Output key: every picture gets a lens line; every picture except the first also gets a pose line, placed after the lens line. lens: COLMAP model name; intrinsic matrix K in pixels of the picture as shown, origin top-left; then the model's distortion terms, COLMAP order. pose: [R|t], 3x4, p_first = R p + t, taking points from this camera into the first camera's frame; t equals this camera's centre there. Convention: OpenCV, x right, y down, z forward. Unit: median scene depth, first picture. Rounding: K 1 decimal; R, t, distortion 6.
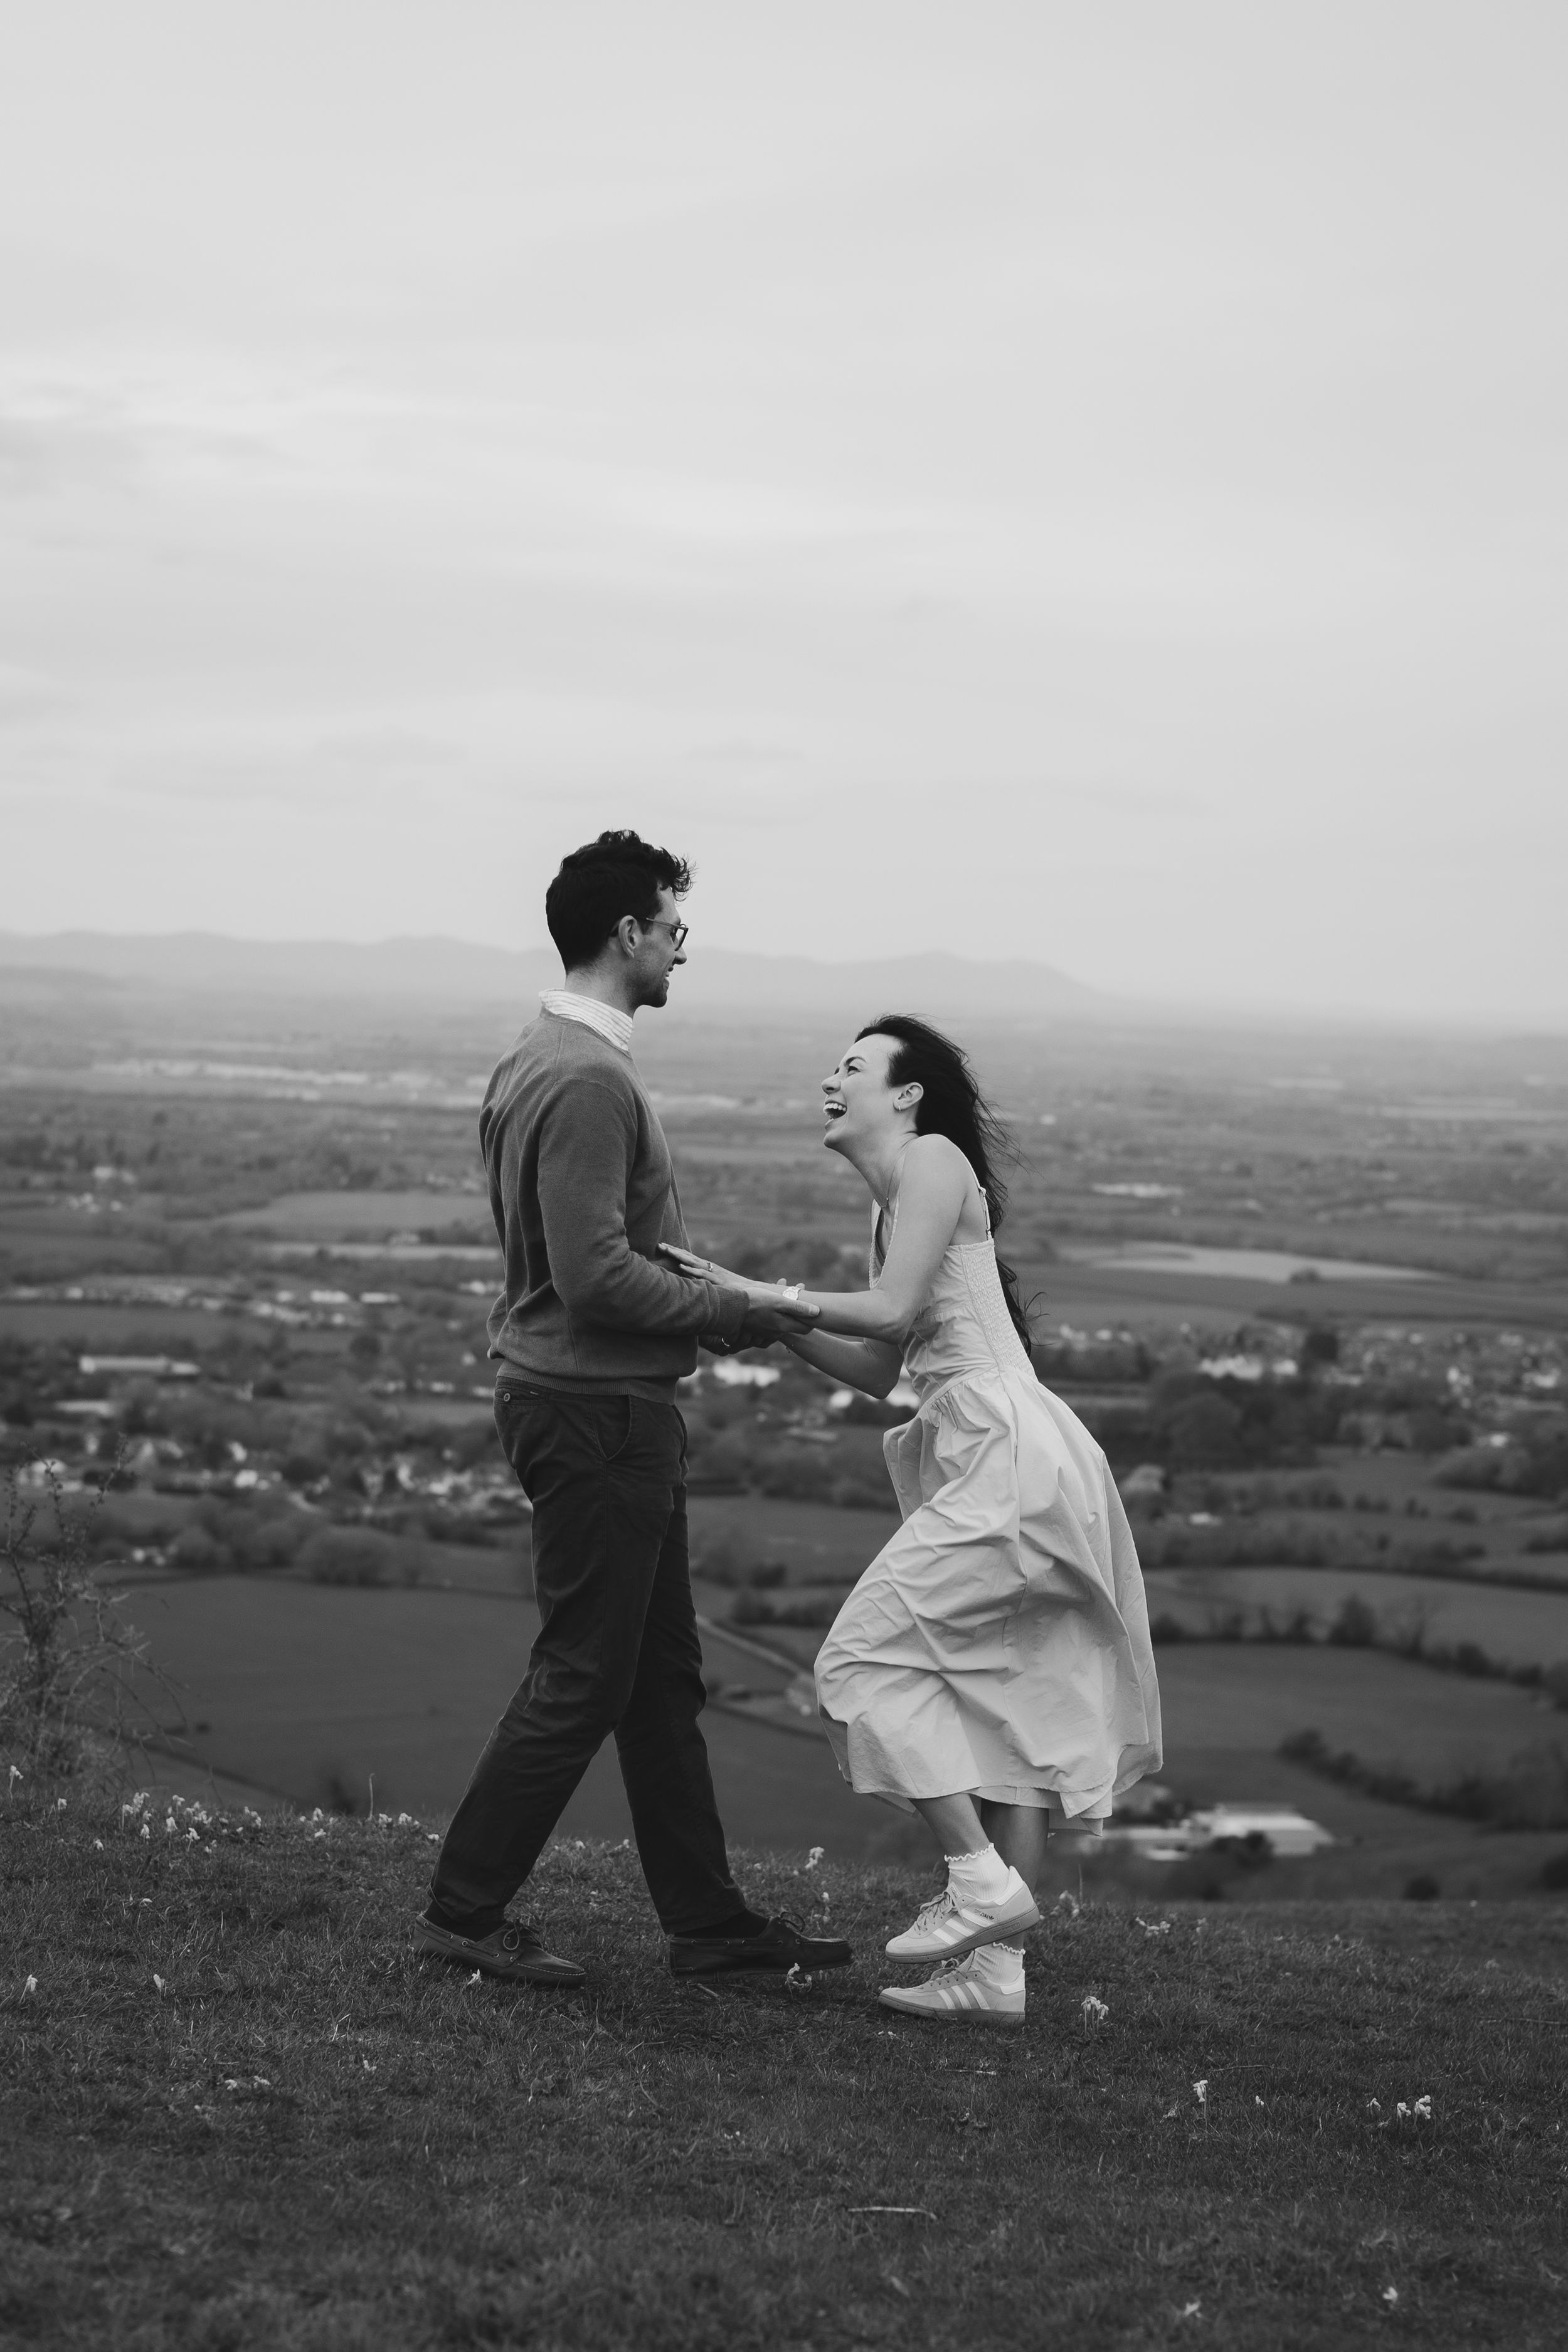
lens RADIAL K [[8991.2, 0, 626.8], [0, 8991.2, 1163.3], [0, 0, 1]] dist [0.173707, 0.000000]
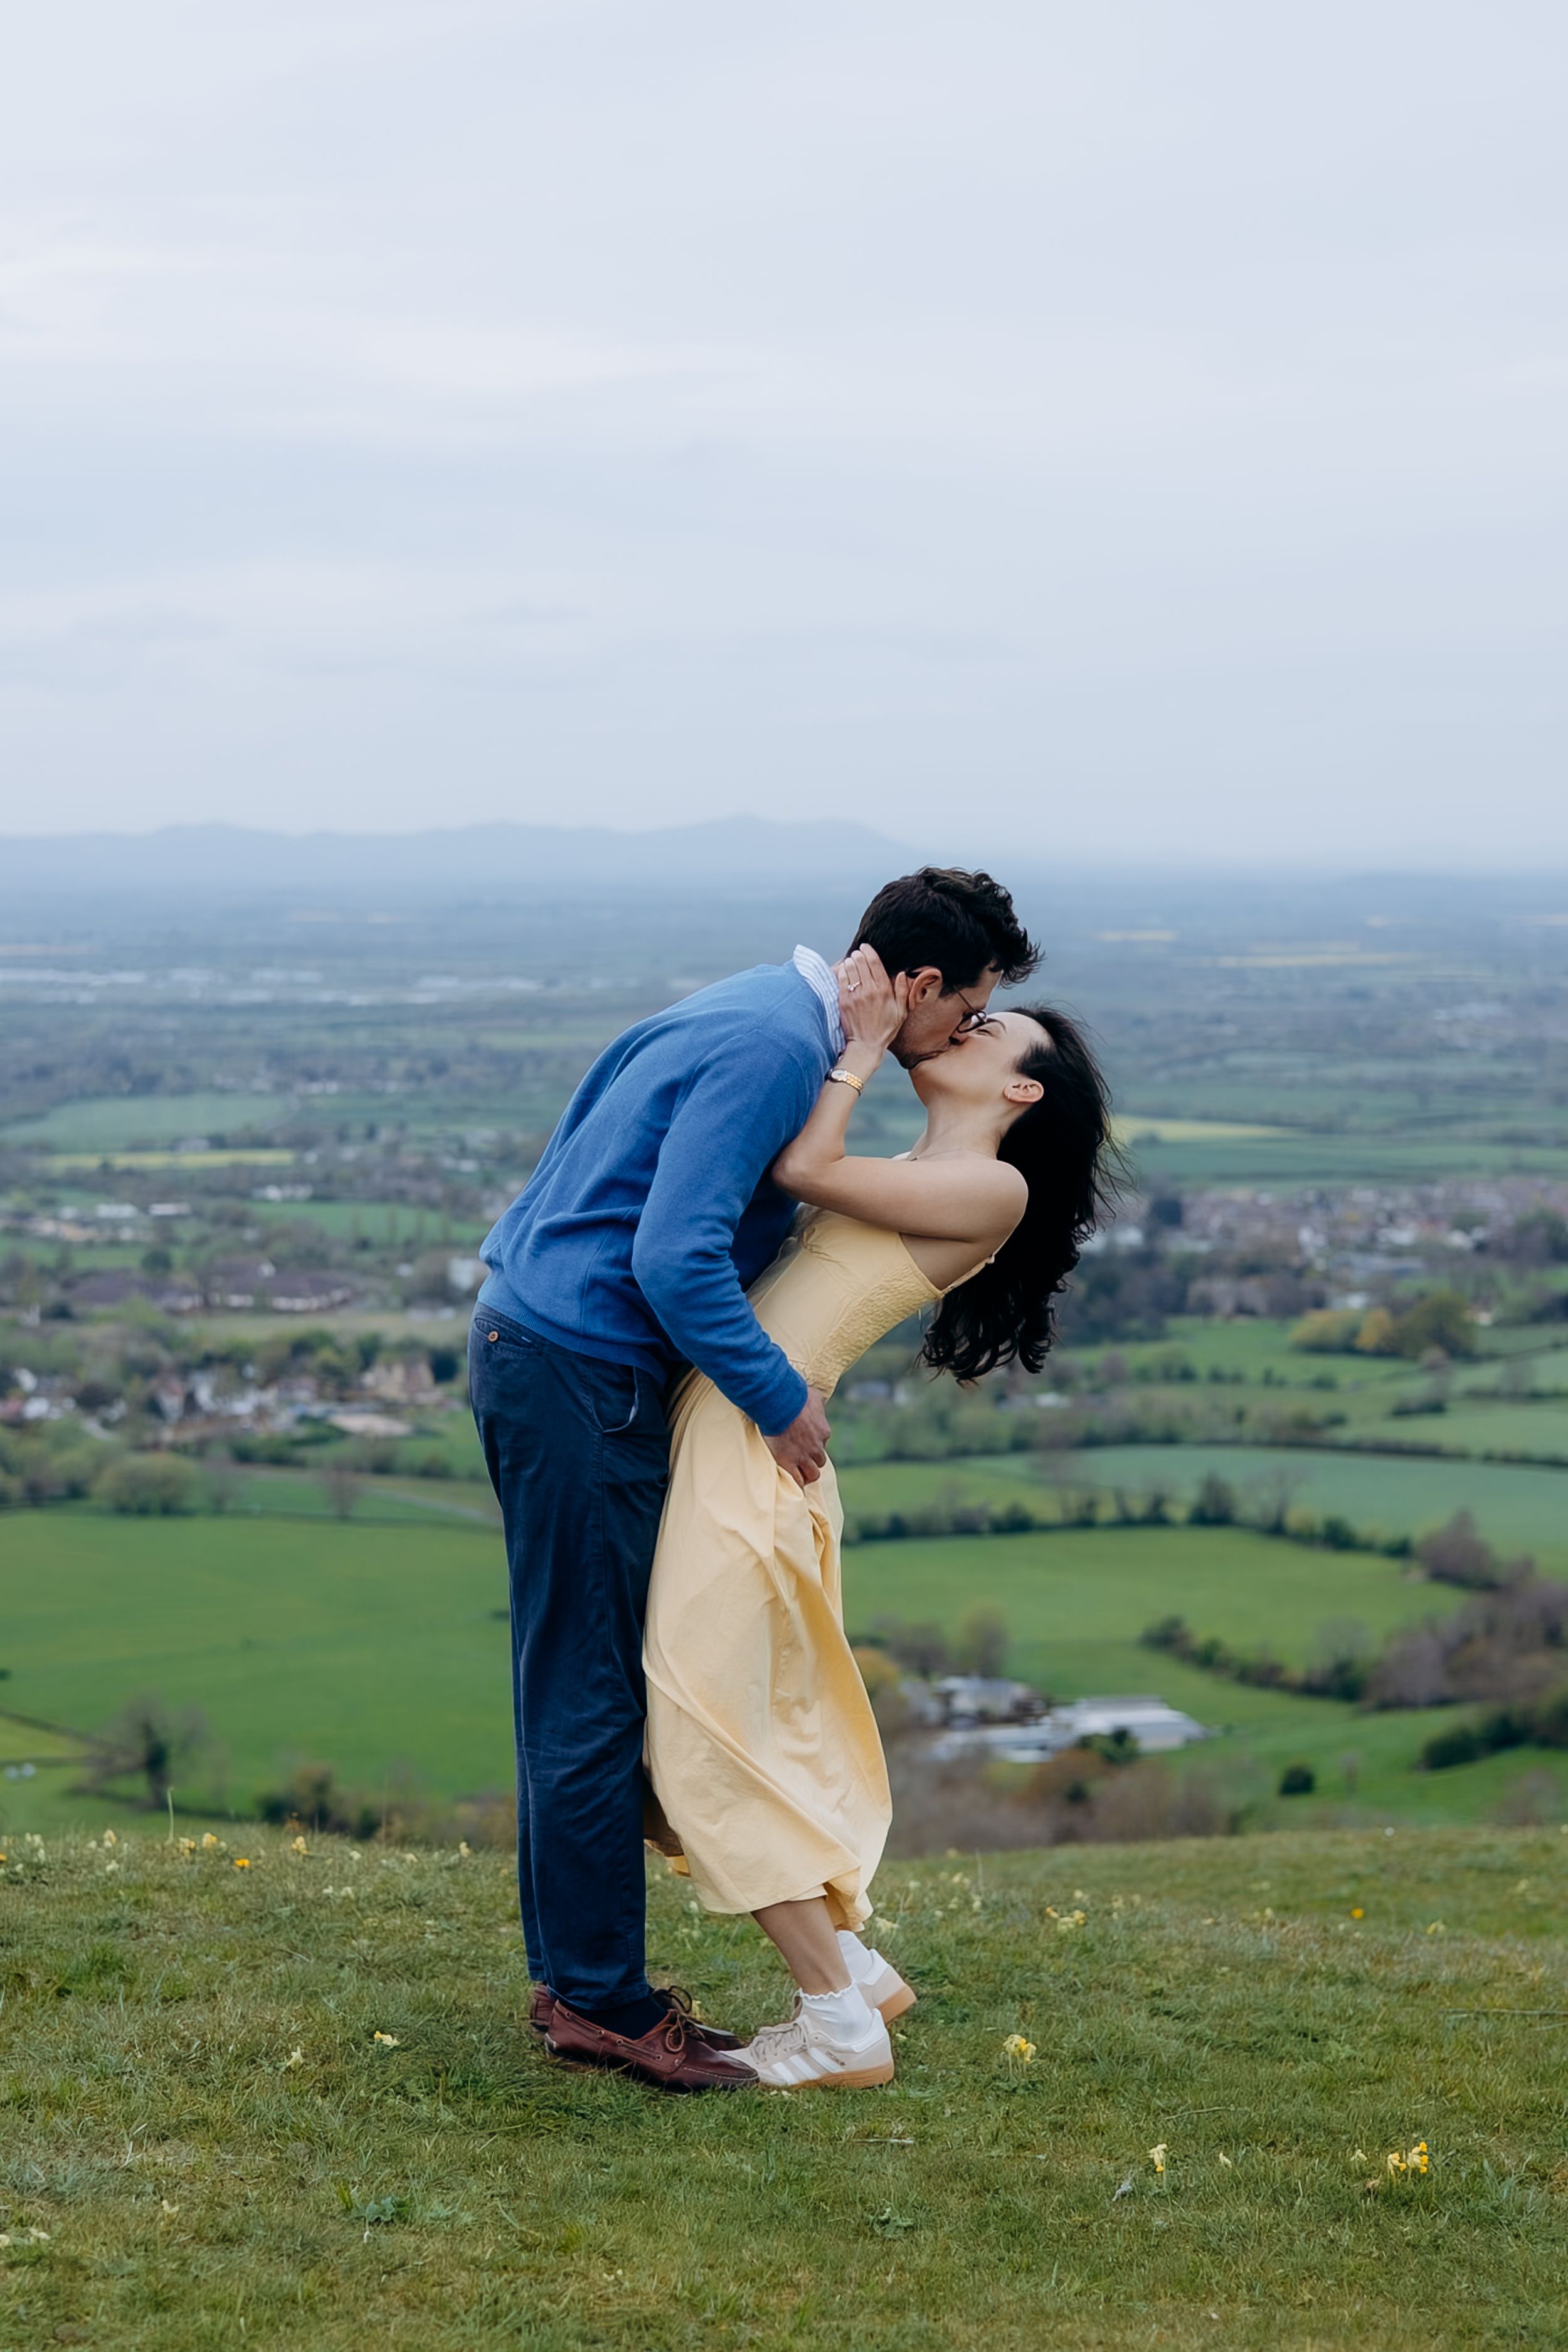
lens RADIAL K [[8991.2, 0, 782.5], [0, 8991.2, 1173.4], [0, 0, 1]] dist [0.173707, 0.000000]
pose [[0.998086, -0.047883, 0.039147, -0.000244], [0.047241, 0.998736, 0.017170, -0.005200], [-0.039920, -0.015288, 0.999086, 0.146121]]
